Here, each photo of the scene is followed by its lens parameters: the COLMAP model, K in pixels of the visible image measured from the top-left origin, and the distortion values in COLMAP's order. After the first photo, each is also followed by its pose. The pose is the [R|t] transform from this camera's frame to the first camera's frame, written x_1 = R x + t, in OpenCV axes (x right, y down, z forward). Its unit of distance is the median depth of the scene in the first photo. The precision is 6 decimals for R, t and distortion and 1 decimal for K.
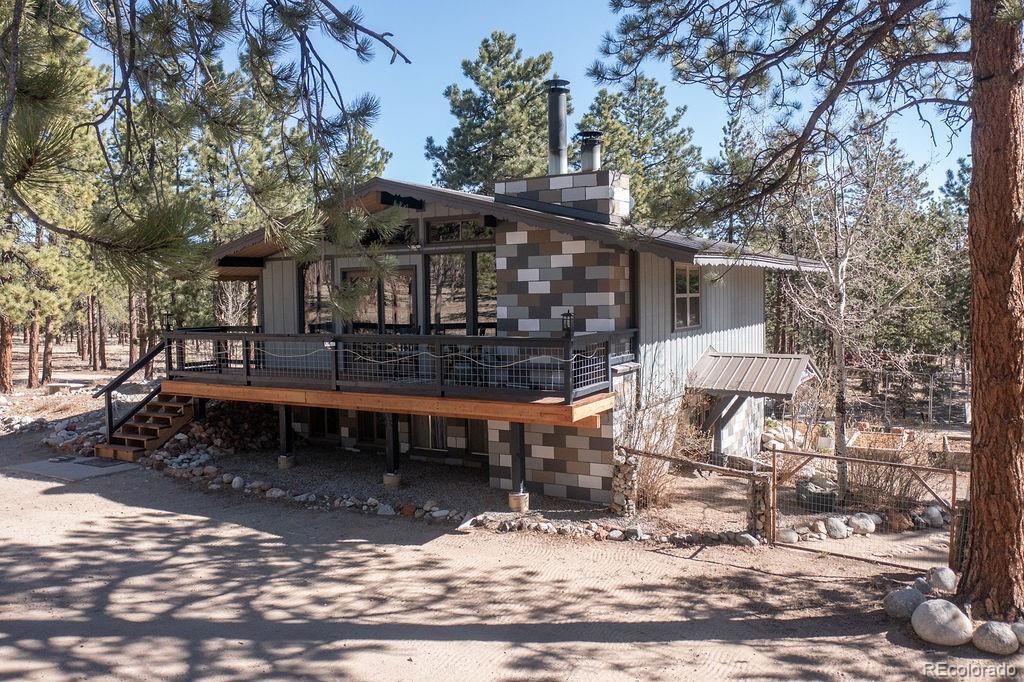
lens RADIAL K [[822.1, 0, 518.6], [0, 822.1, 337.4], [0, 0, 1]] dist [-0.033268, 0.016497]
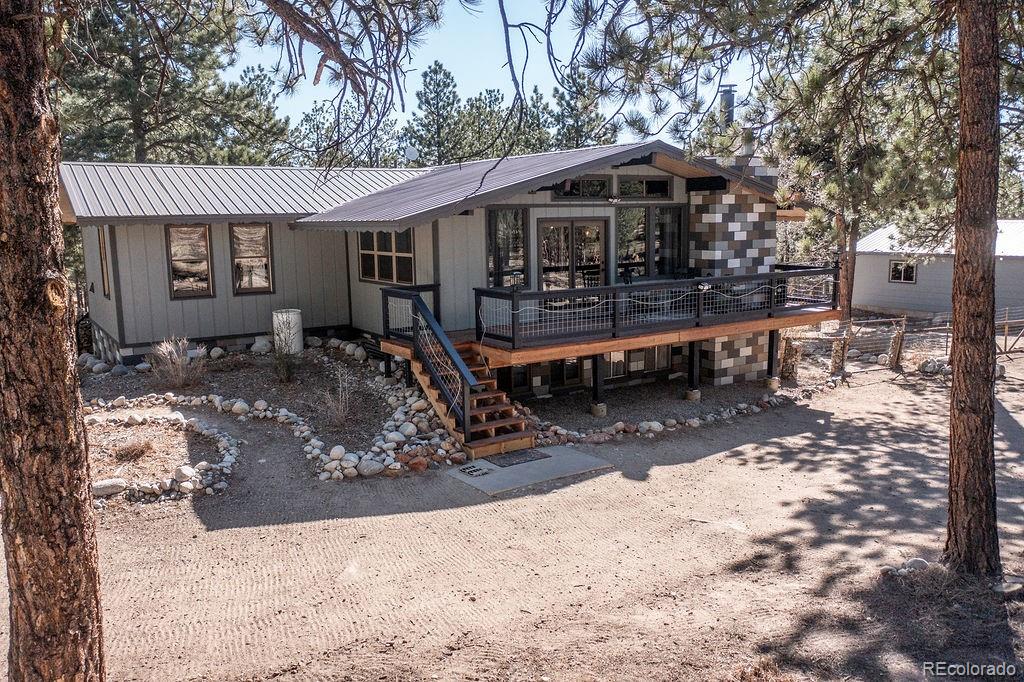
lens RADIAL K [[822.1, 0, 511.9], [0, 822.1, 336.9], [0, 0, 1]] dist [-0.033268, 0.016497]
pose [[0.439134, -0.126881, 0.889417, -1.434307], [0.055168, 0.991917, 0.114265, -0.072142], [-0.896726, -0.001110, 0.442585, 0.743767]]
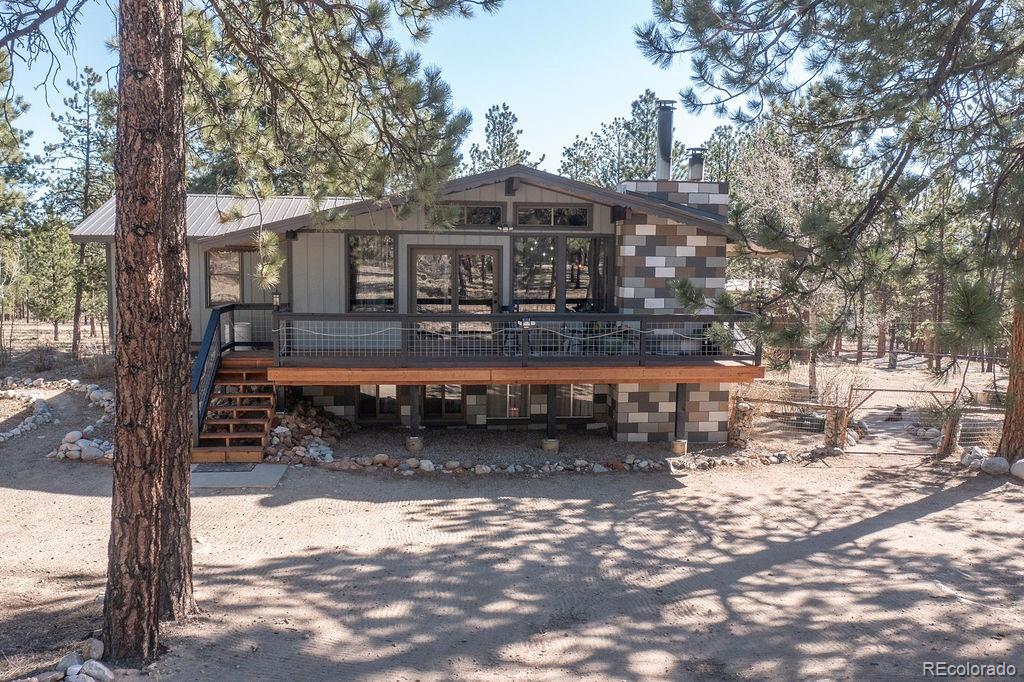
lens RADIAL K [[822.1, 0, 534.0], [0, 822.1, 330.5], [0, 0, 1]] dist [-0.033268, 0.016497]
pose [[0.791744, -0.025191, 0.610334, -0.885038], [0.005534, 0.999404, 0.034072, -0.017651], [-0.610828, -0.023599, 0.791411, 0.159947]]
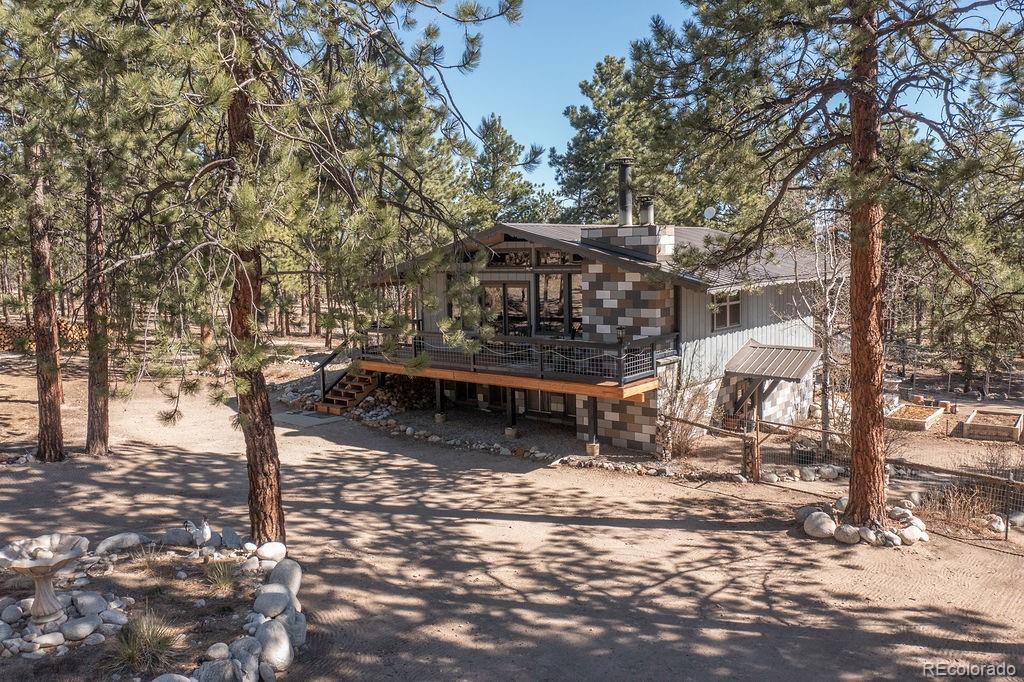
lens RADIAL K [[822.1, 0, 539.6], [0, 822.1, 337.0], [0, 0, 1]] dist [-0.033268, 0.016497]
pose [[0.989178, 0.011090, -0.146298, 0.116524], [-0.002234, 0.998162, 0.060555, -0.090992], [0.146700, -0.059573, 0.987385, -0.462383]]
